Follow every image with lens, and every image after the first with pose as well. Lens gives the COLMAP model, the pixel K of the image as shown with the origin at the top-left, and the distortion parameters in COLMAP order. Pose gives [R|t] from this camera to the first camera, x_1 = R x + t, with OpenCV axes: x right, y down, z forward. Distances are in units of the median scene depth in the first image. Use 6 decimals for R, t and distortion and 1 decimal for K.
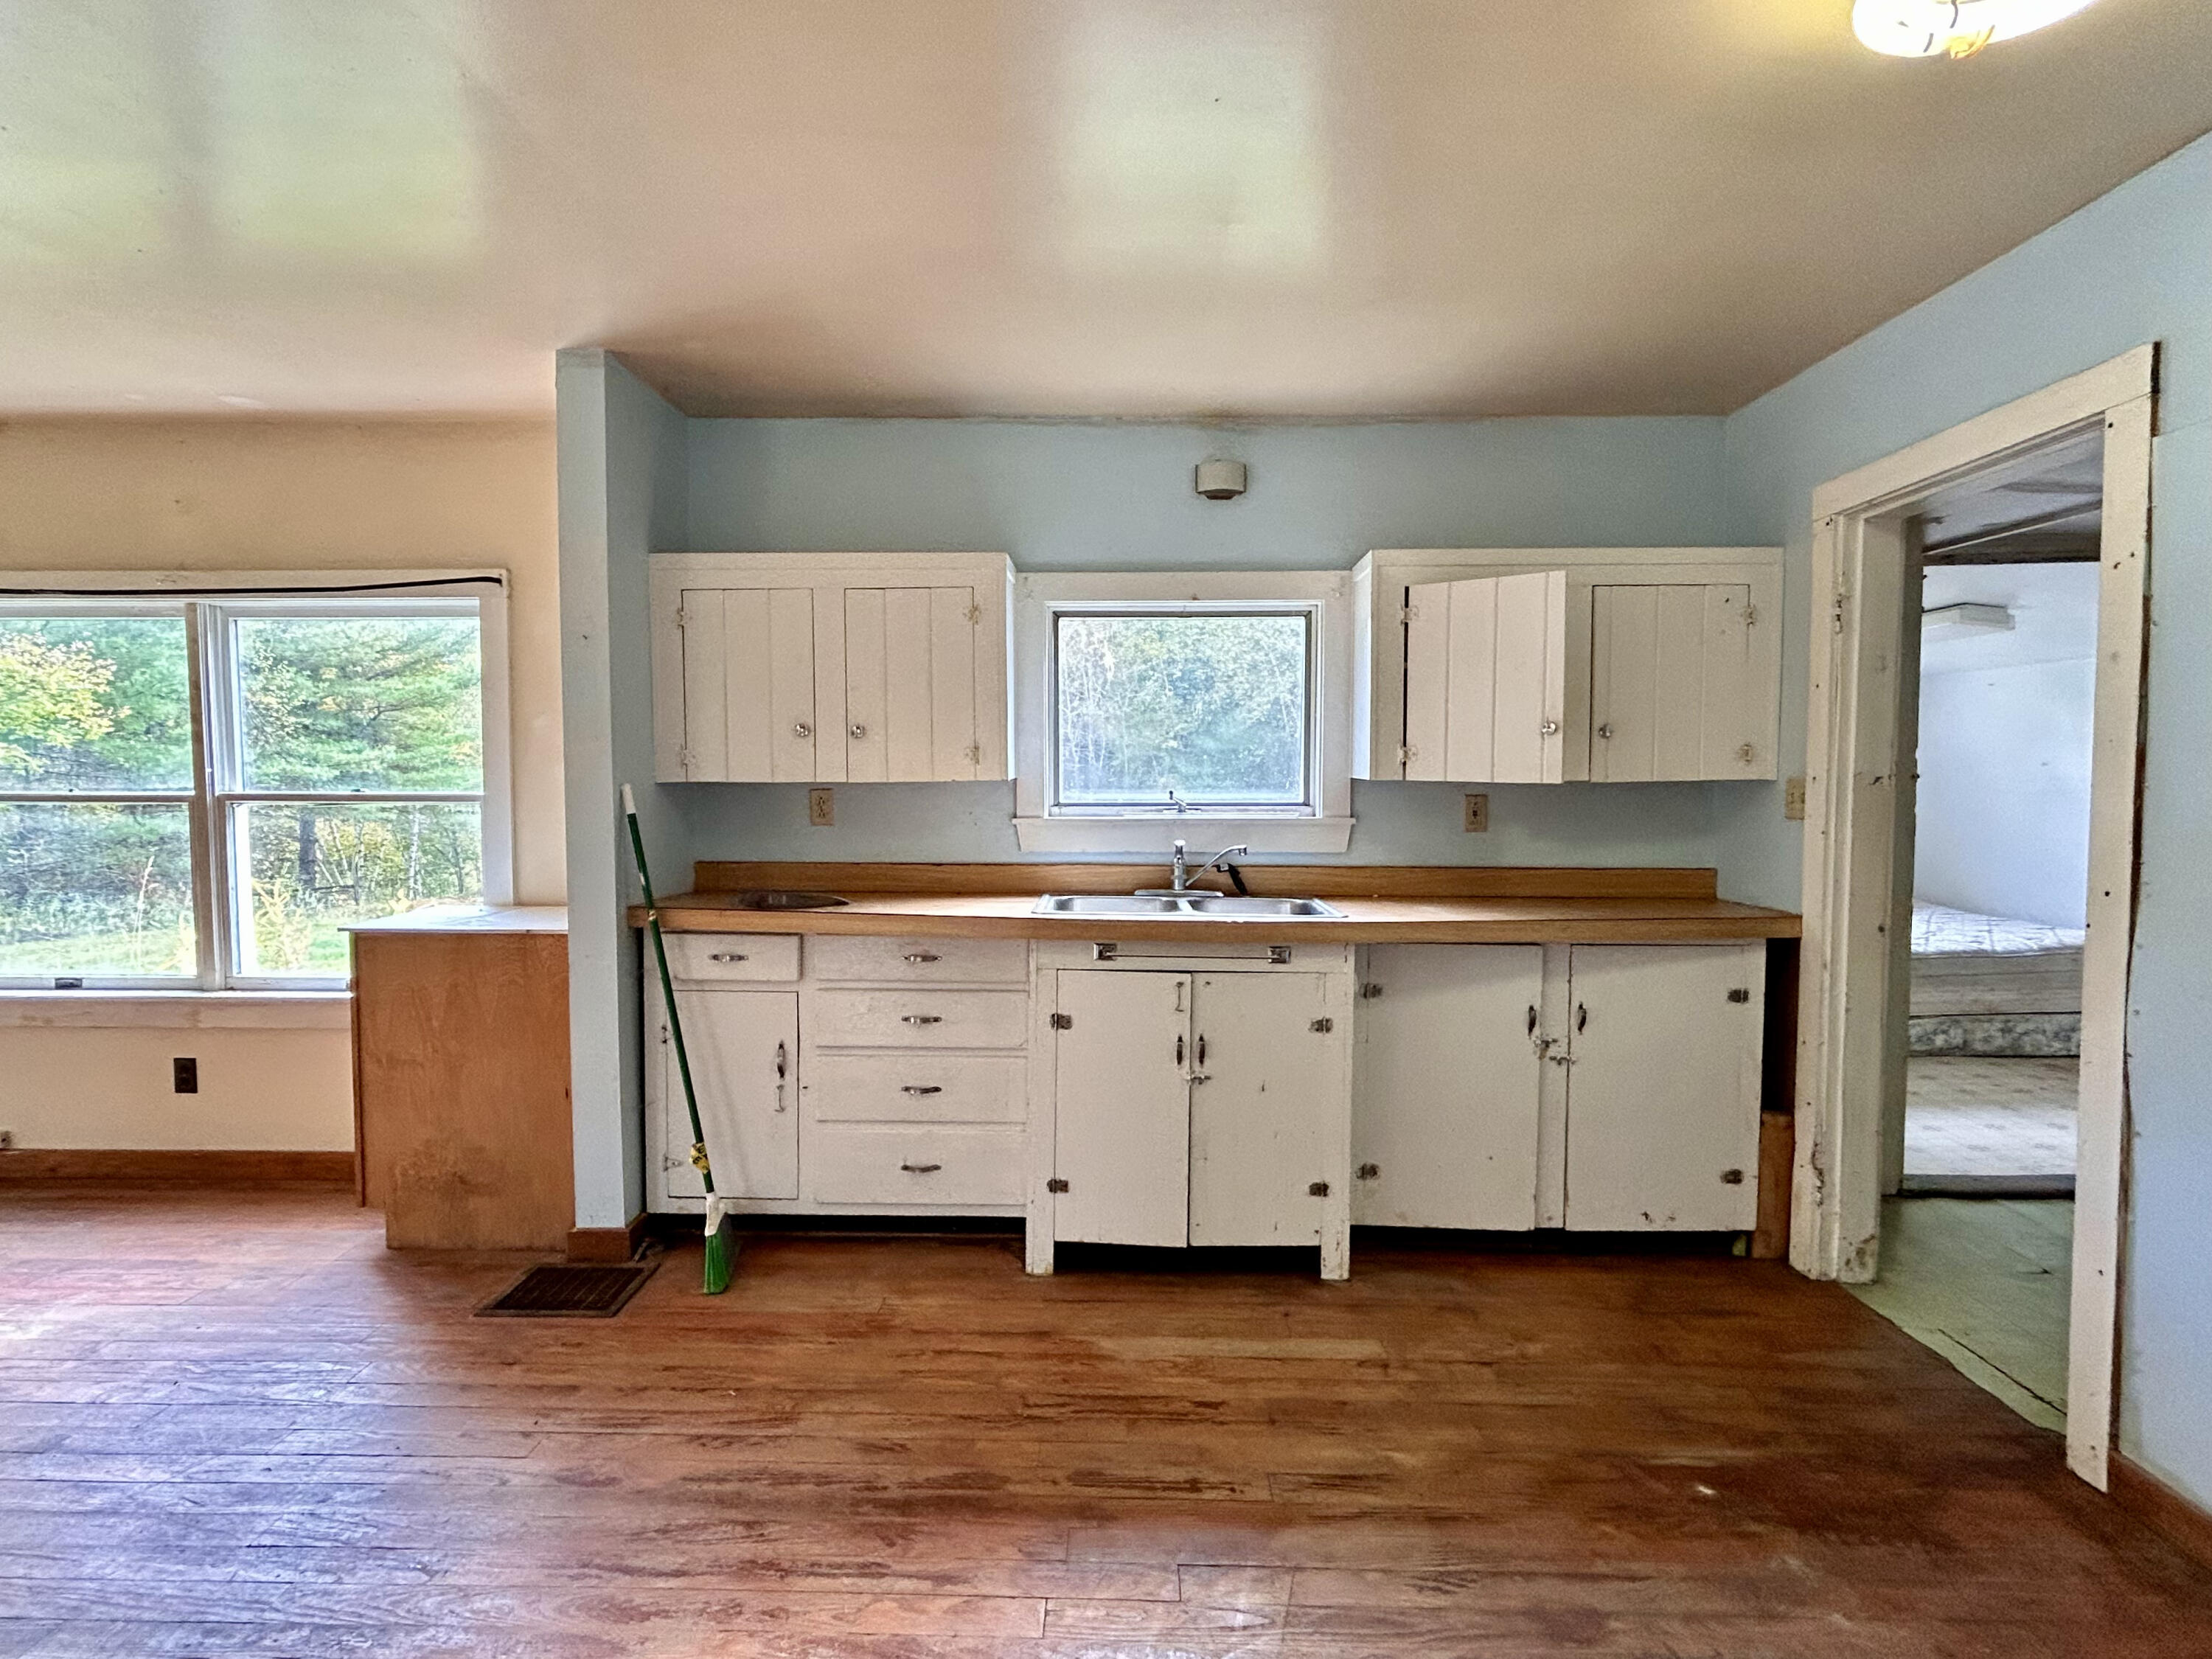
lens RADIAL K [[1121.0, 0, 1101.9], [0, 1121.0, 825.0], [0, 0, 1]] dist [-0.001071, -0.000784]
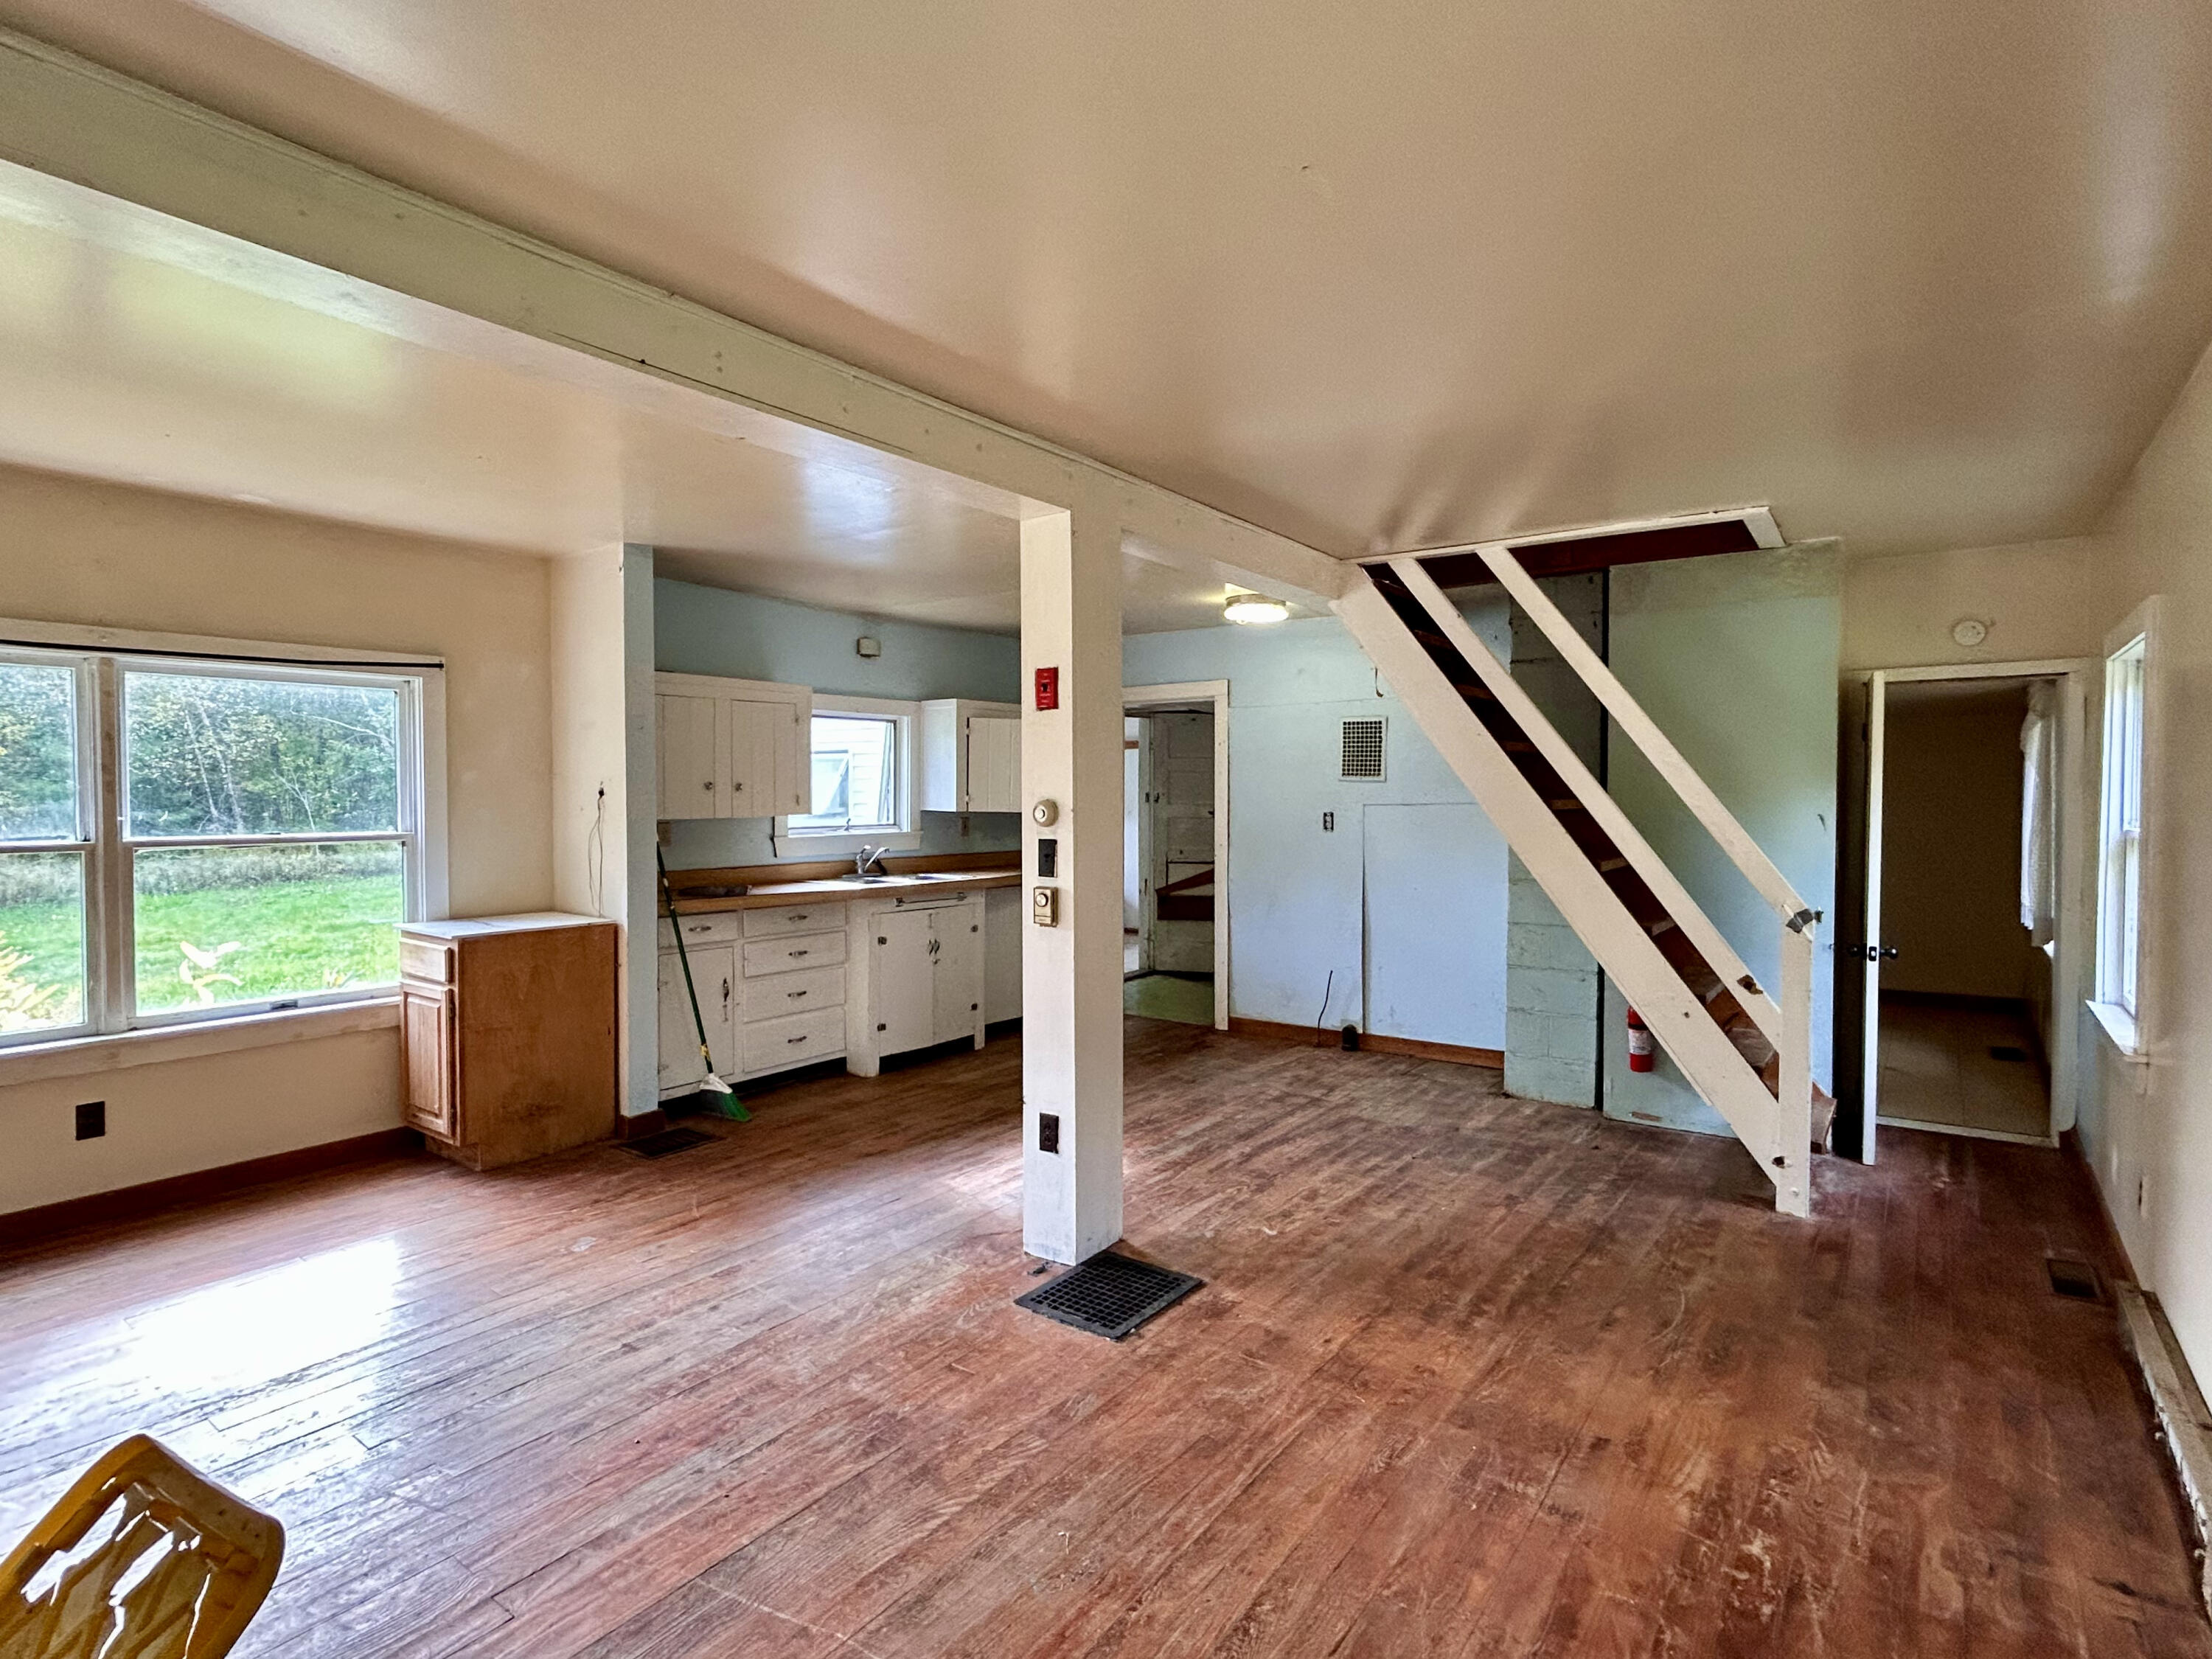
lens RADIAL K [[1121.0, 0, 1101.9], [0, 1121.0, 825.0], [0, 0, 1]] dist [-0.001071, -0.000784]
pose [[0.577476, -0.026196, 0.815988, -1.334663], [0.035974, 0.999331, 0.006623, -0.020966], [-0.815615, 0.025530, 0.578032, -0.407155]]
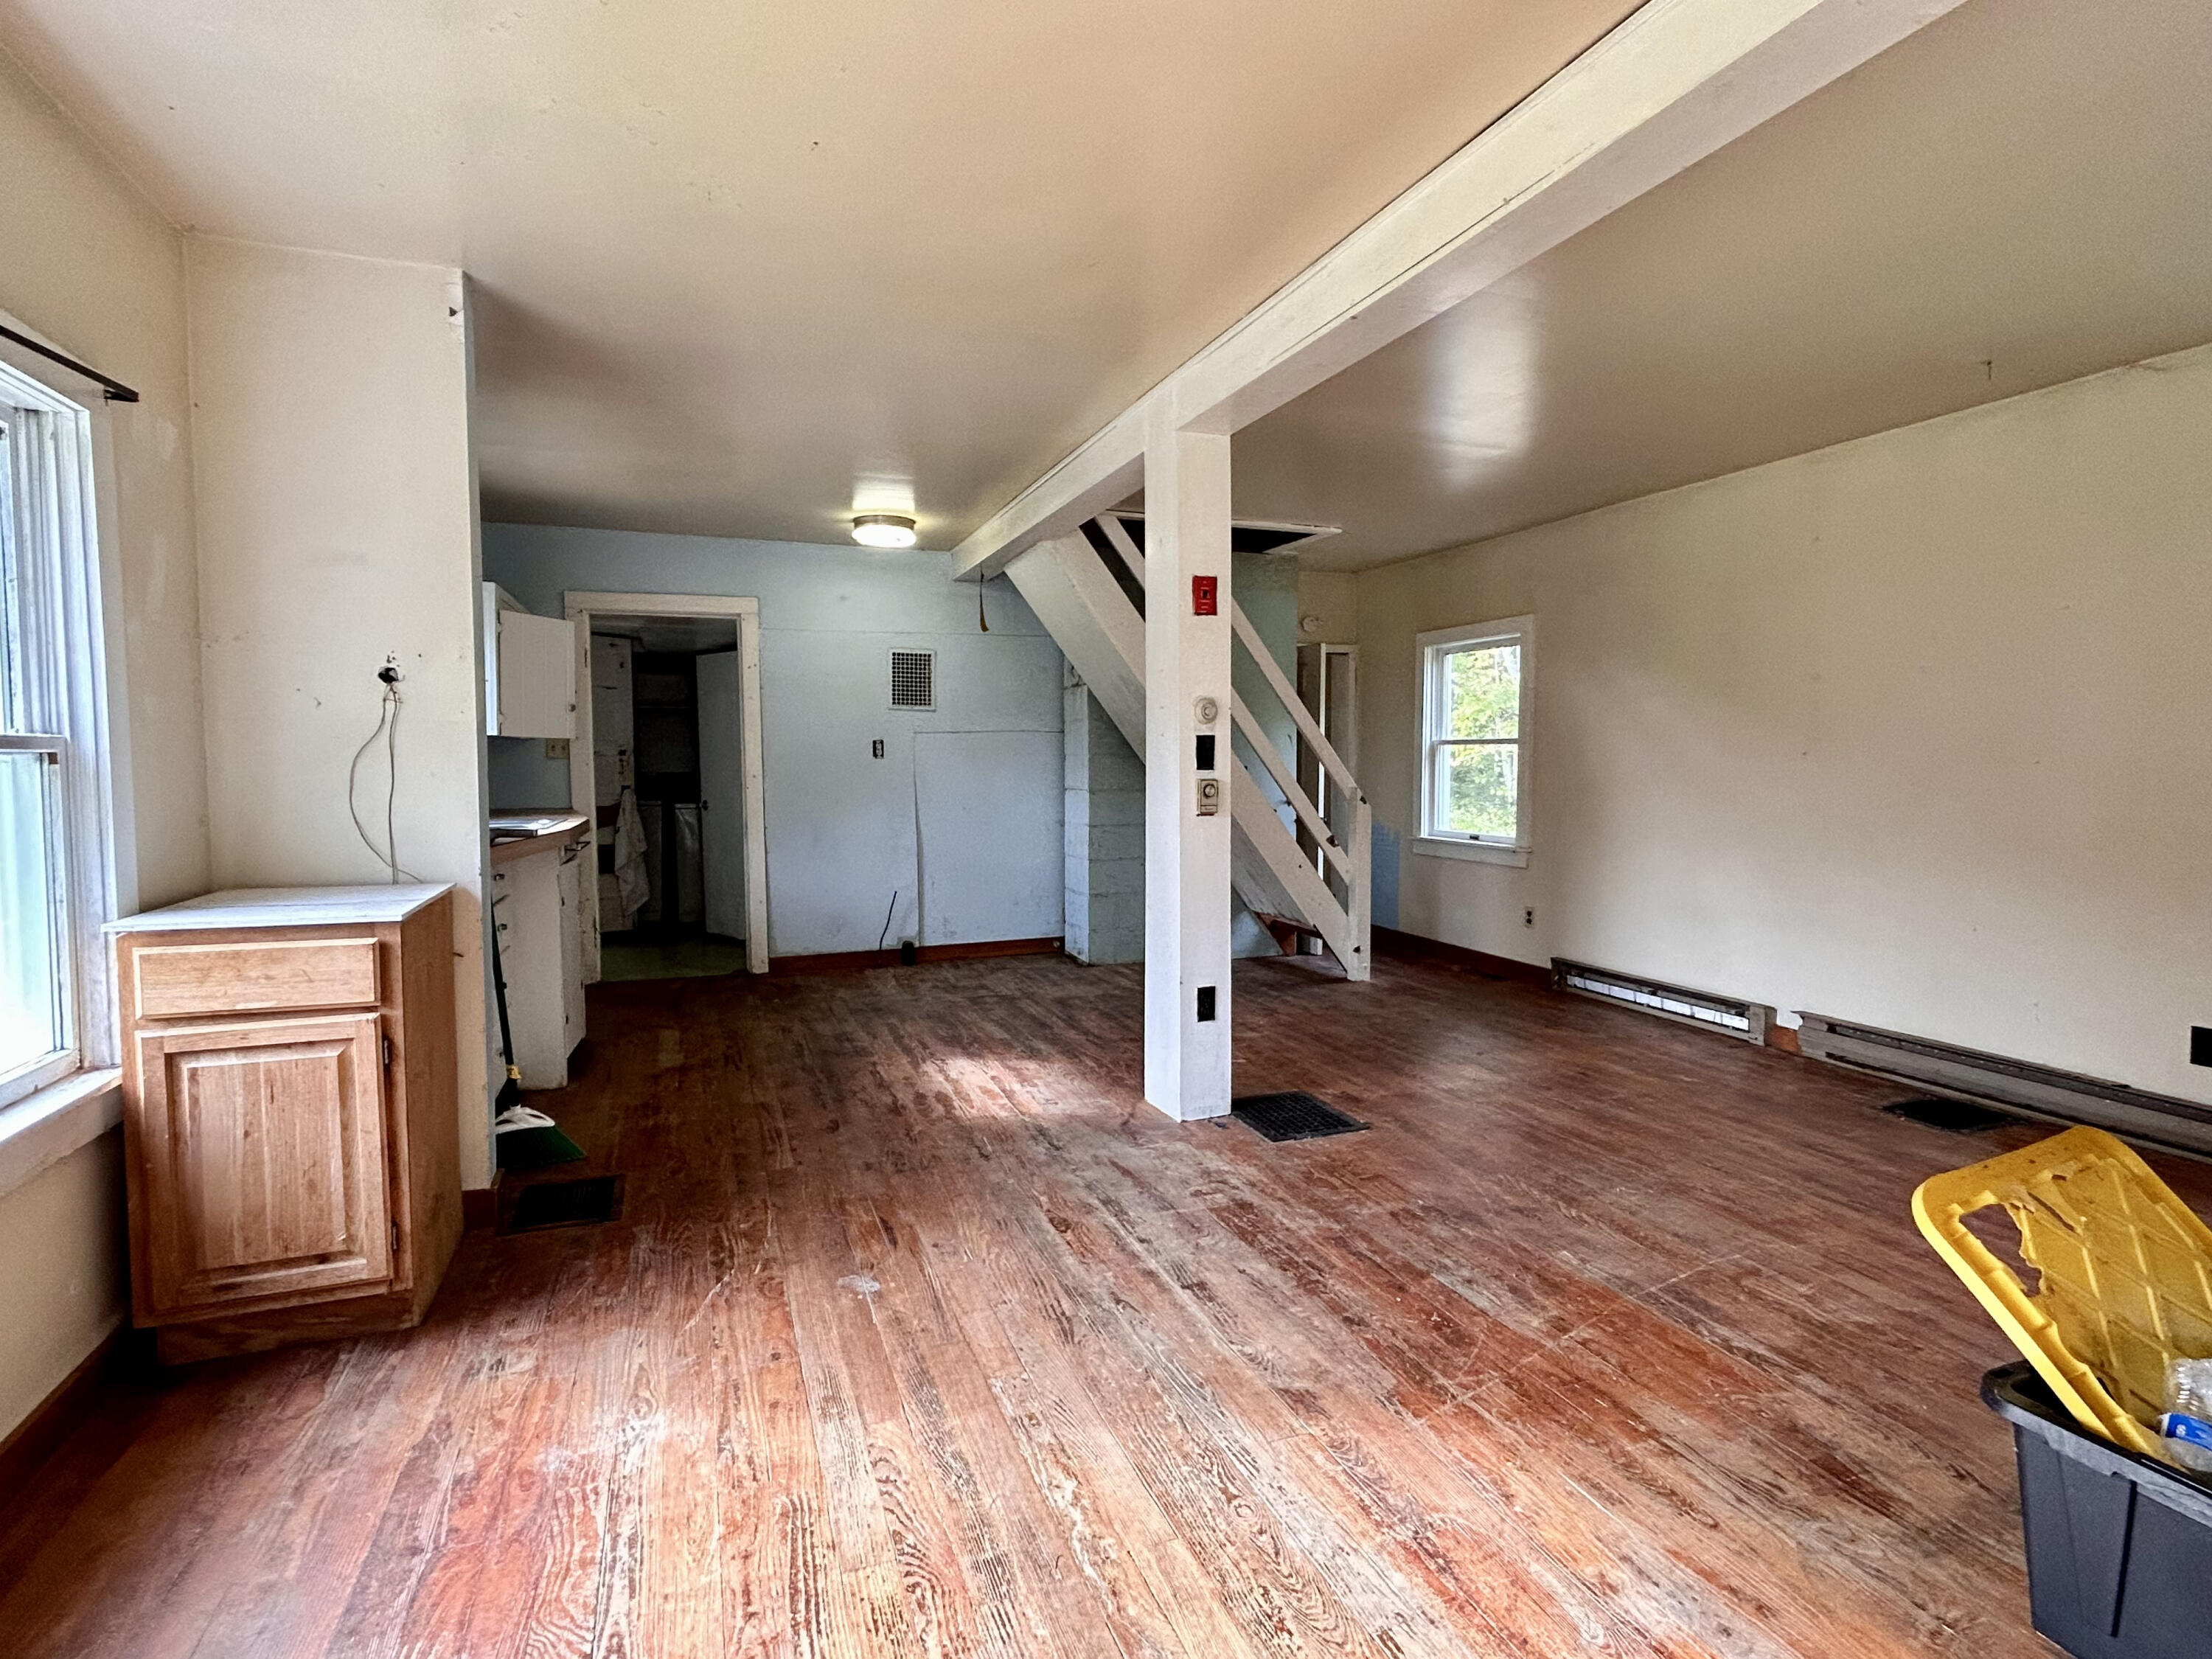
lens RADIAL K [[1121.0, 0, 1101.9], [0, 1121.0, 825.0], [0, 0, 1]] dist [-0.001071, -0.000784]
pose [[-0.364301, -0.058759, 0.929425, -1.551376], [0.043246, 0.995863, 0.079911, -0.006157], [-0.930276, 0.069306, -0.360253, 0.844253]]
